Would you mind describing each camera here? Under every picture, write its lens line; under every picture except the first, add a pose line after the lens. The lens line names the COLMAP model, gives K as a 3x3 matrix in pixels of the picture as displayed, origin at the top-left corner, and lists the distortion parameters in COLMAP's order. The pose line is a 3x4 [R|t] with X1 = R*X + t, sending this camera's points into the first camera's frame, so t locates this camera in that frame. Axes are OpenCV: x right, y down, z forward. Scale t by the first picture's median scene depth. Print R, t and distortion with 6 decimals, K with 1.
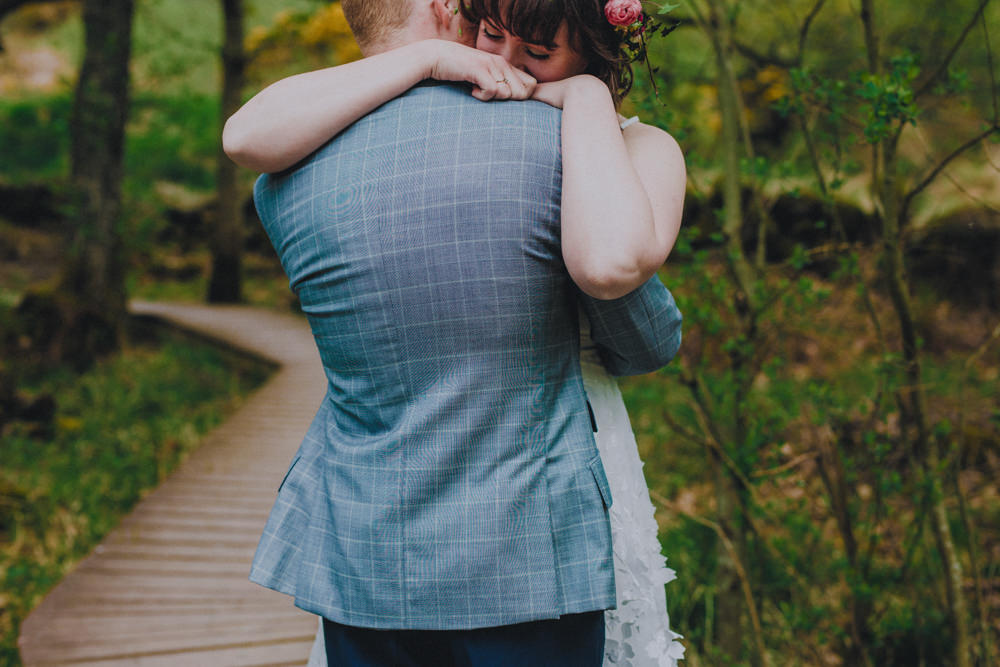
lens RADIAL K [[1344.0, 0, 500.0], [0, 1344.0, 333.5], [0, 0, 1]] dist [0.015662, 0.037445]
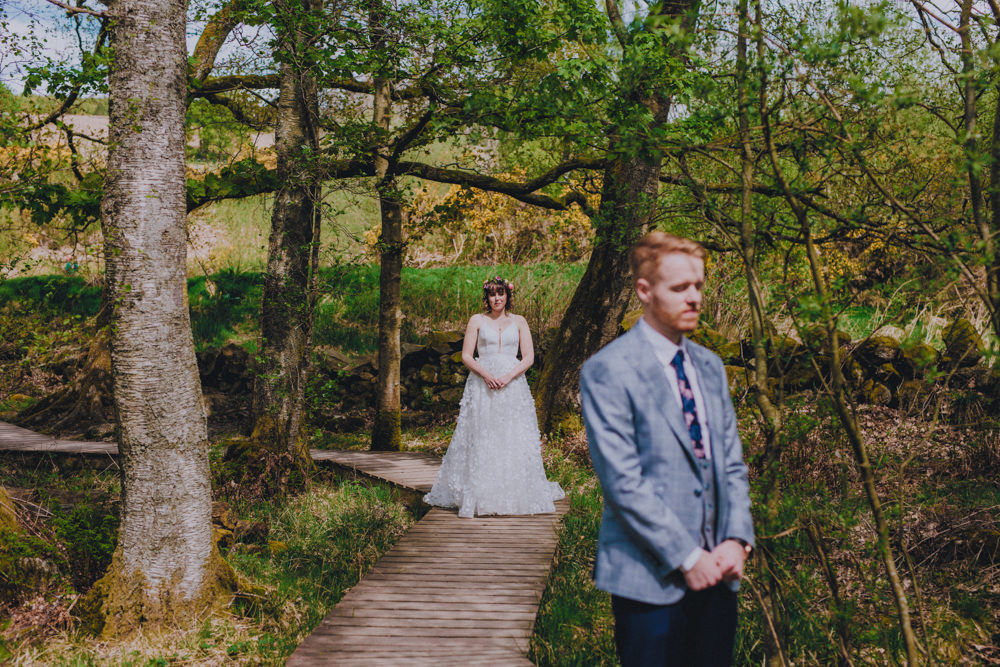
lens RADIAL K [[1334.7, 0, 500.0], [0, 1334.7, 333.5], [0, 0, 1]] dist [-0.140396, 0.012305]
pose [[0.994405, -0.035851, -0.099367, 0.017151], [0.024836, 0.993626, -0.109955, 0.008038], [0.102676, 0.106872, 0.988957, -0.193539]]
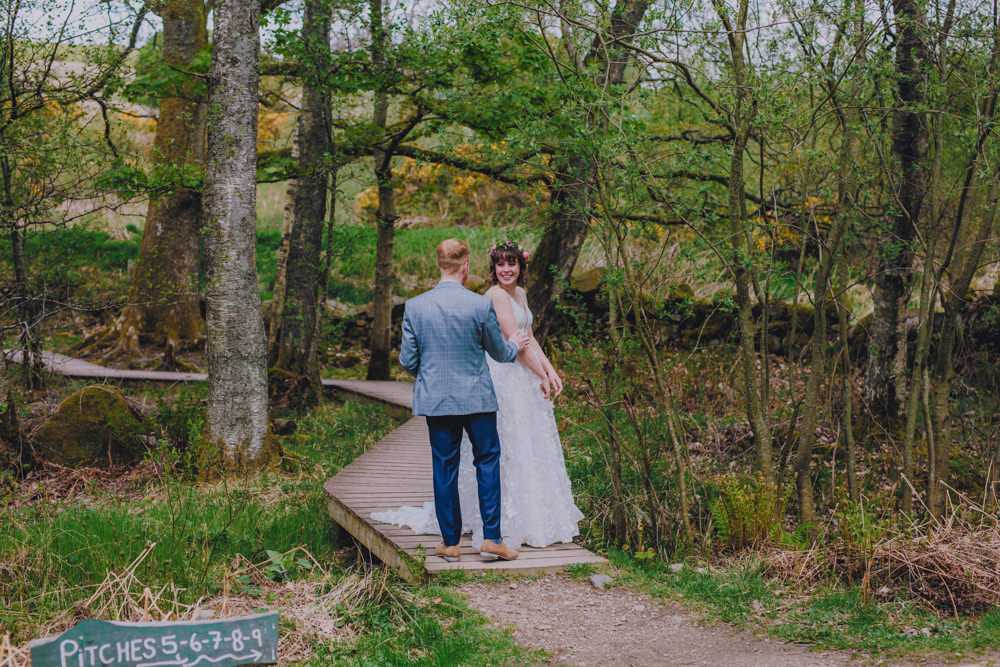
lens RADIAL K [[1344.0, 0, 500.0], [0, 1344.0, 333.5], [0, 0, 1]] dist [0.015662, 0.037445]
pose [[0.995841, -0.011404, -0.090394, 0.082175], [0.004350, 0.996955, -0.077853, 0.055017], [0.091007, 0.077136, 0.992858, -0.606531]]
